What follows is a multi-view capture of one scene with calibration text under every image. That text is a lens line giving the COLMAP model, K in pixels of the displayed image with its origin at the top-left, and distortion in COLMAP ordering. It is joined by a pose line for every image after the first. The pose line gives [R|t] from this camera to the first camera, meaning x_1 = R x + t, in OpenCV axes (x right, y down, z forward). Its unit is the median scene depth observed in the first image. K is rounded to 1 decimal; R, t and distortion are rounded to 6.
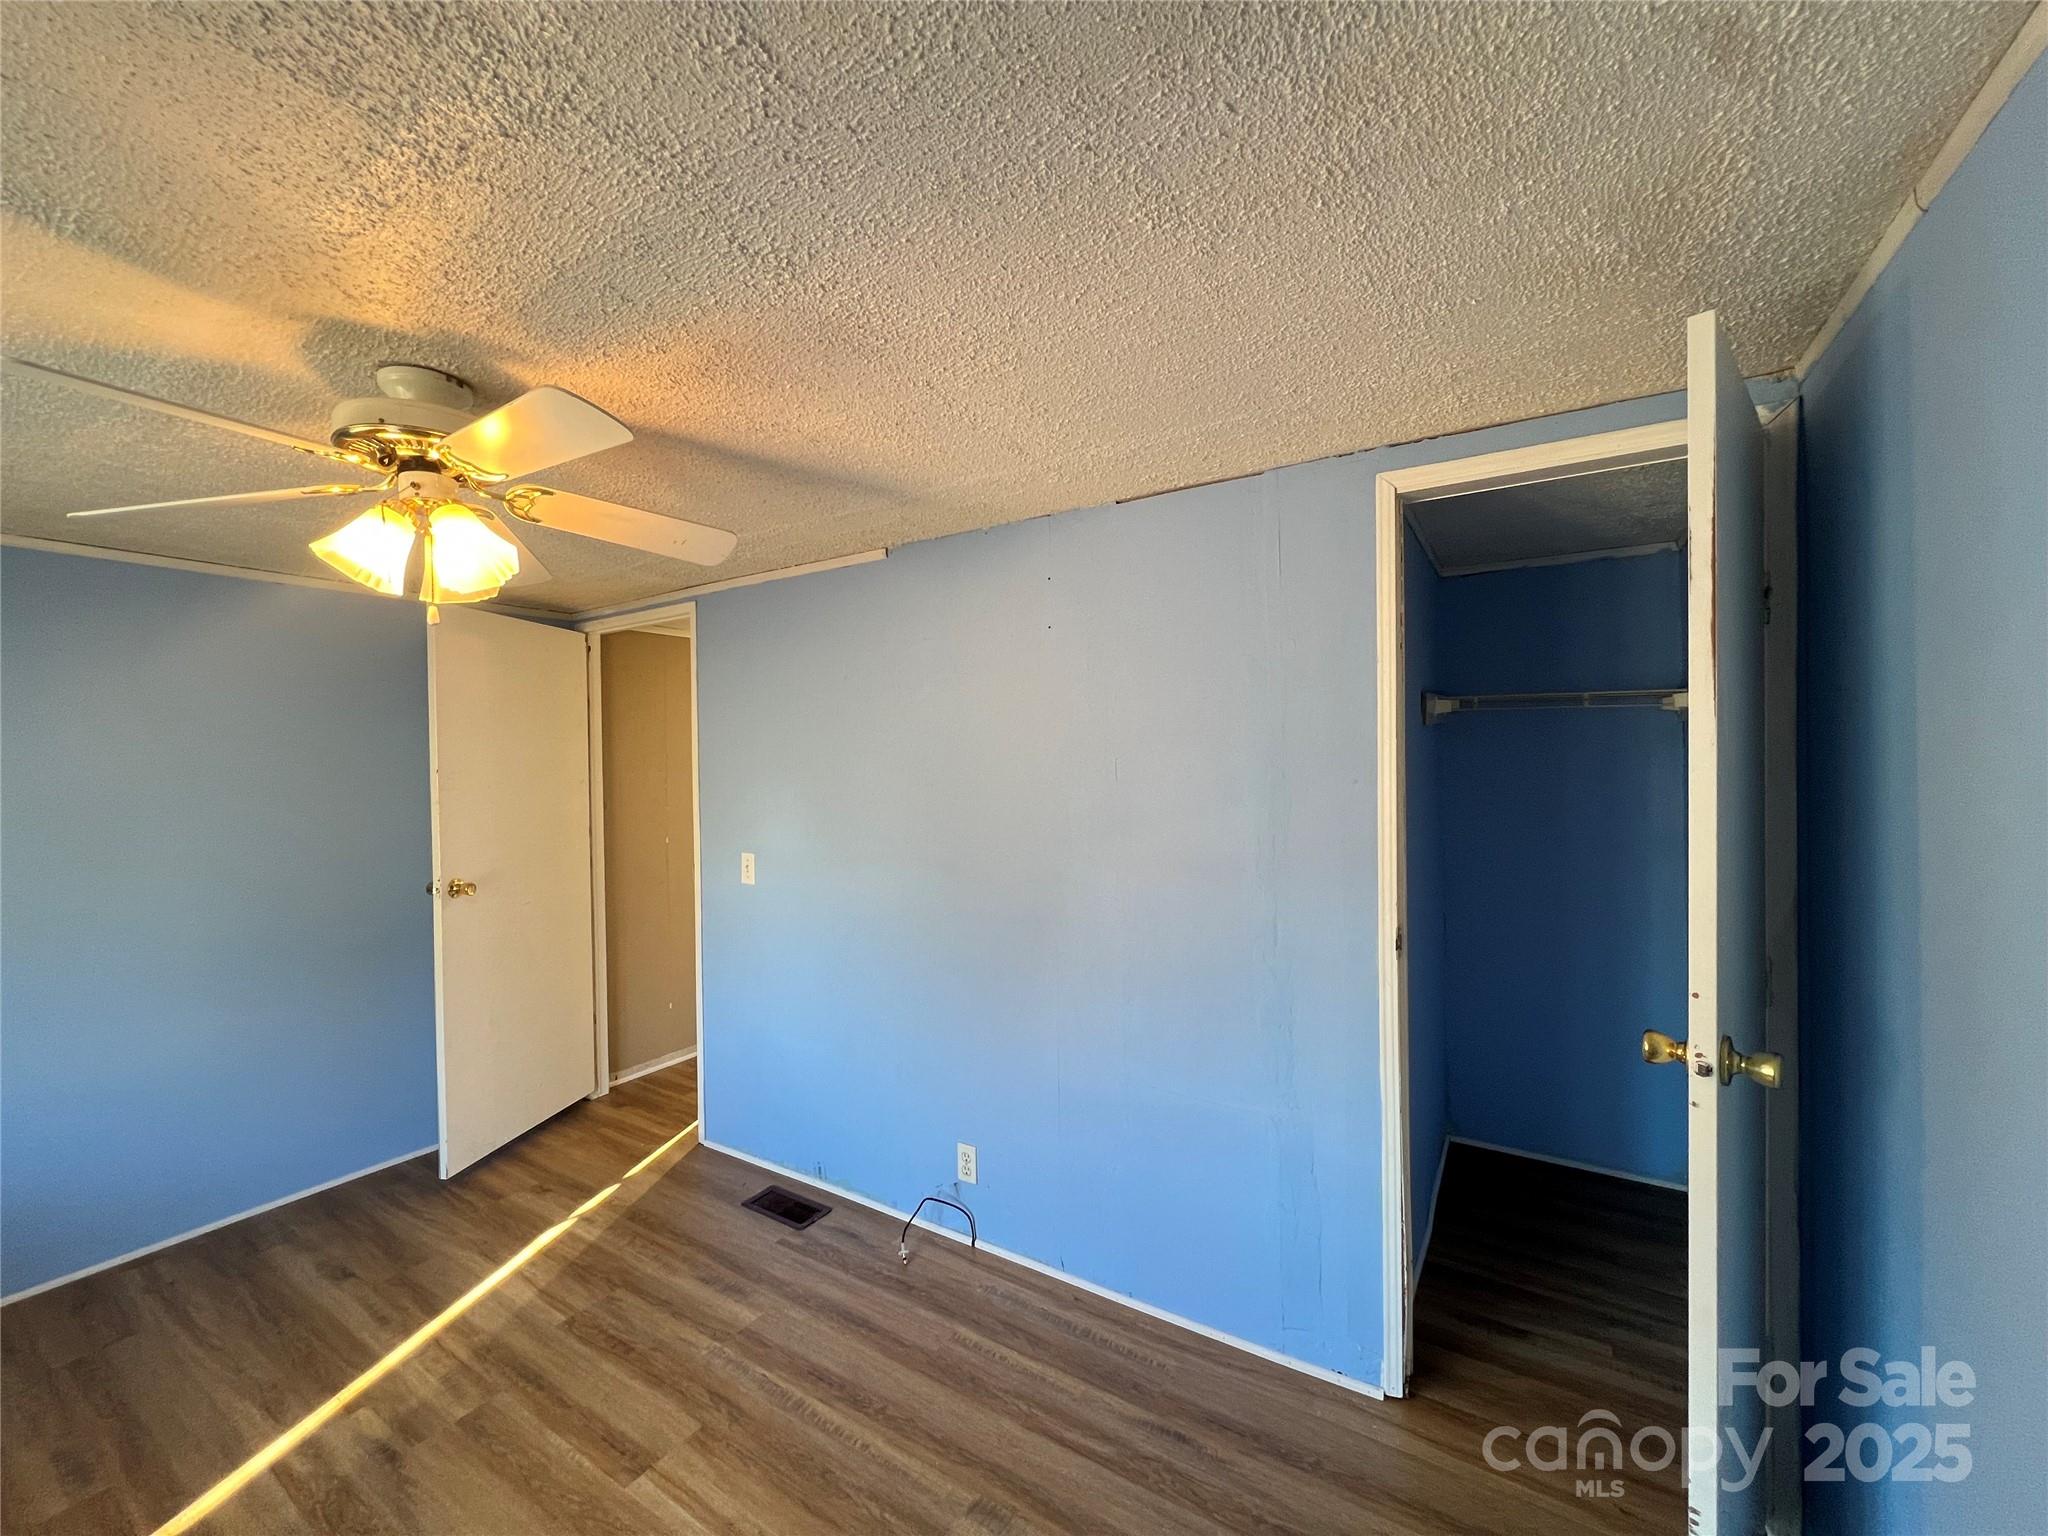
lens RADIAL K [[814.9, 0, 1016.9], [0, 814.9, 775.2], [0, 0, 1]] dist [-0.000634, 0.000056]
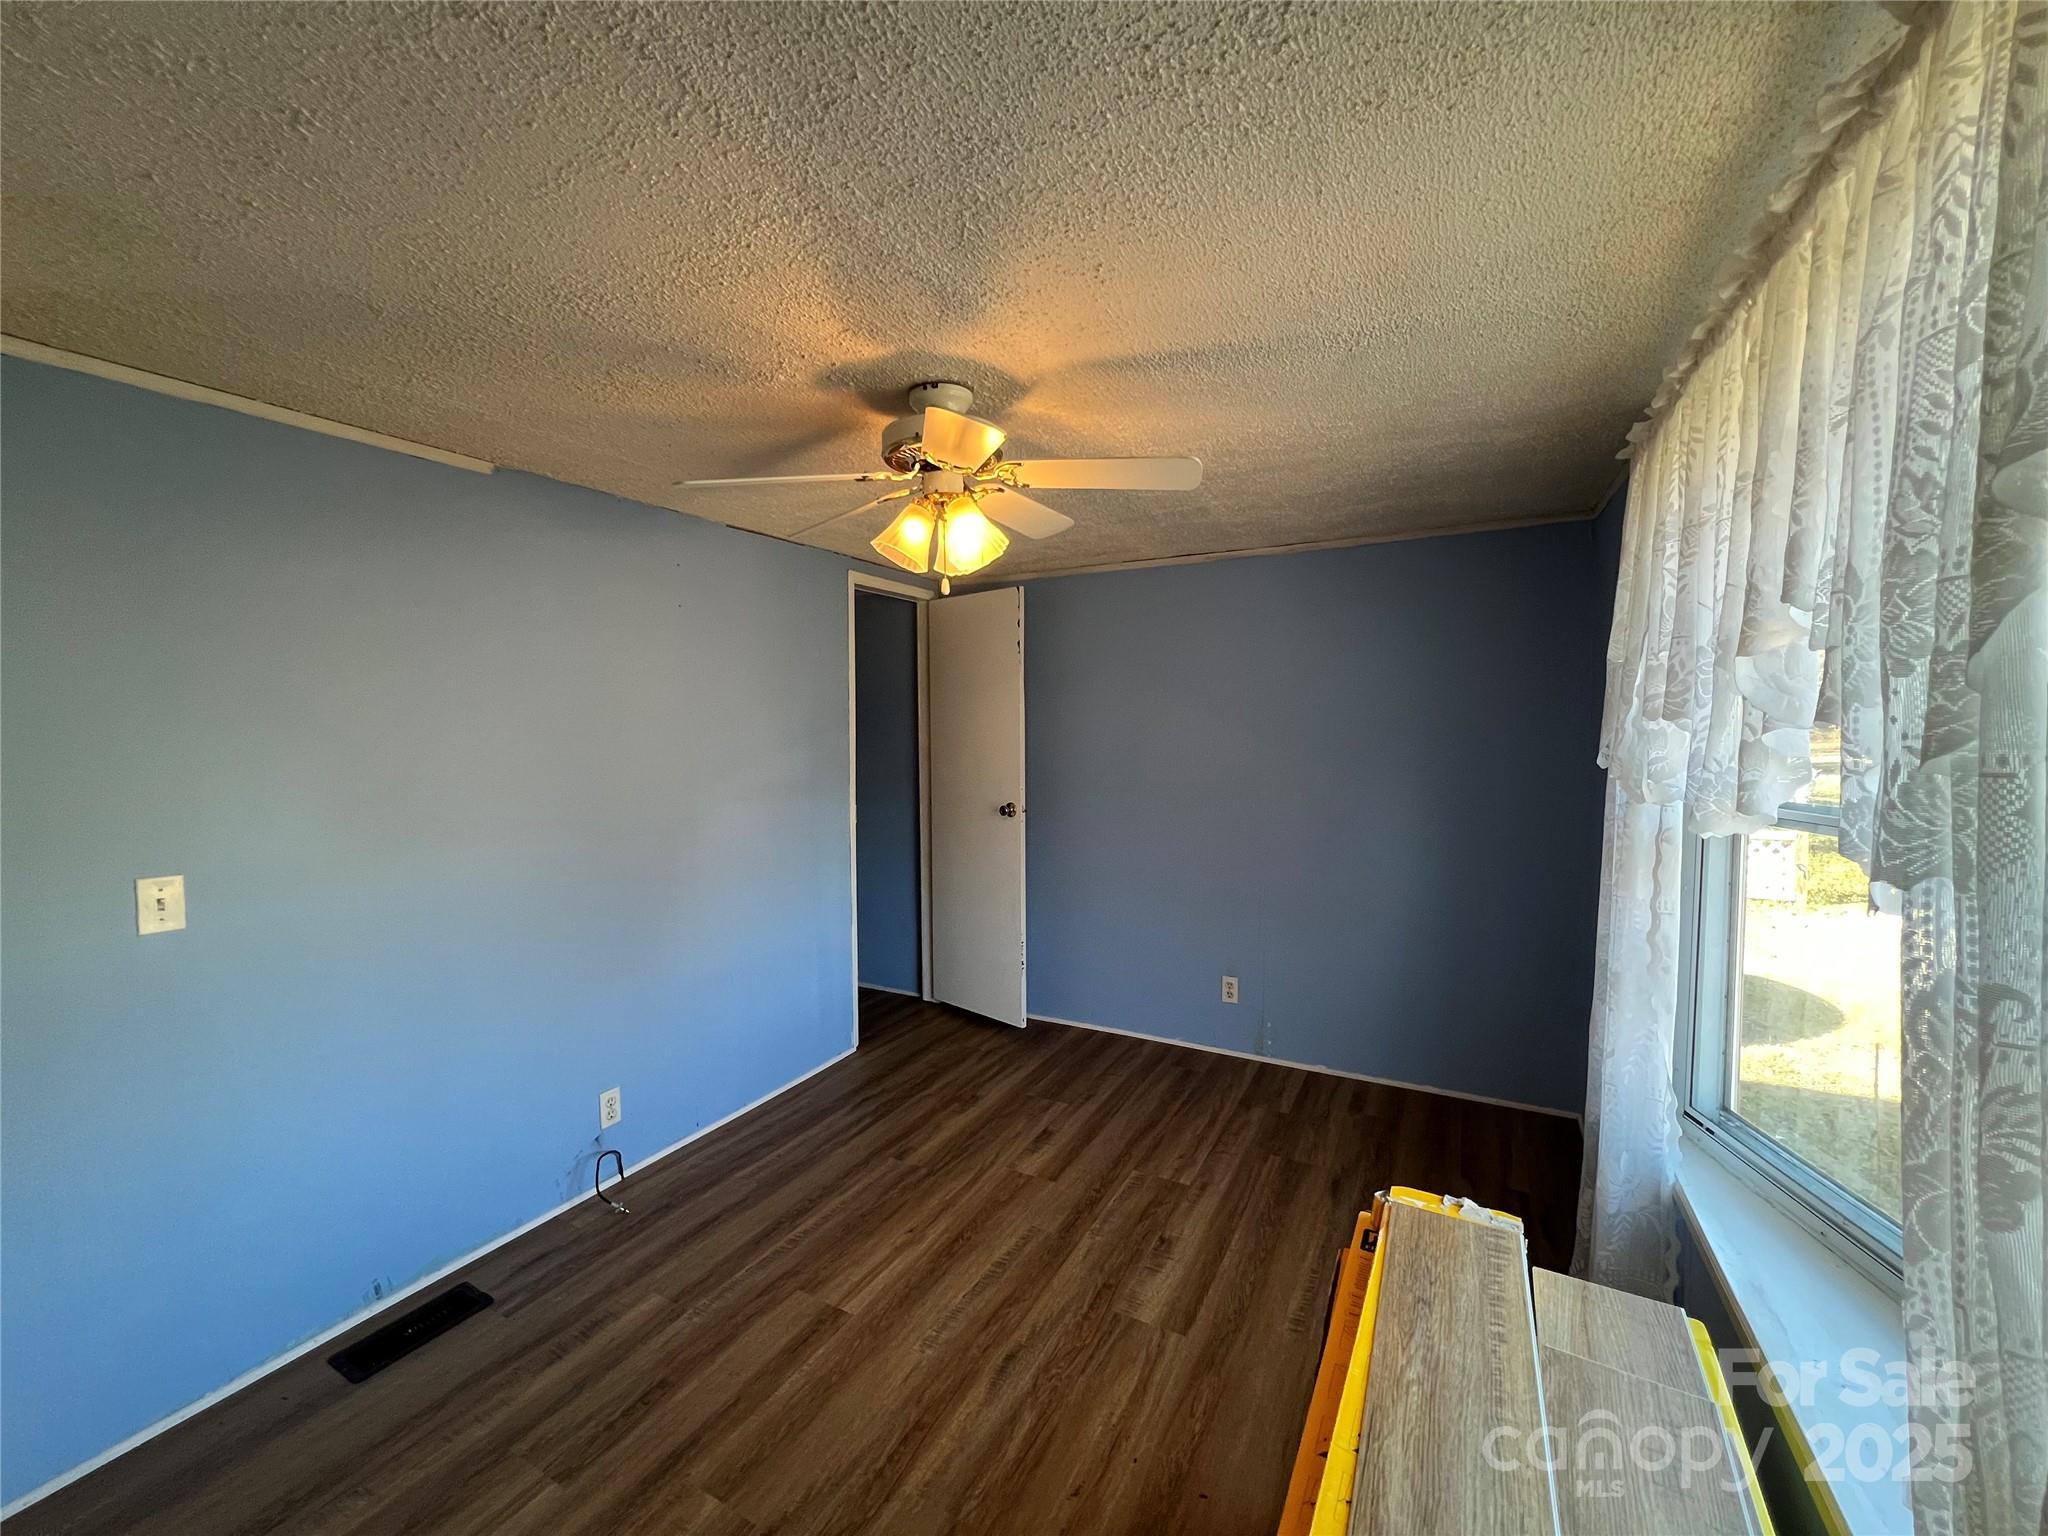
lens RADIAL K [[814.9, 0, 1020.7], [0, 814.9, 775.6], [0, 0, 1]] dist [-0.000634, 0.000056]
pose [[-0.071956, -0.053912, 0.995950, -1.312373], [0.018854, 0.998286, 0.055400, 0.010003], [-0.997230, 0.022764, -0.070816, 0.647170]]
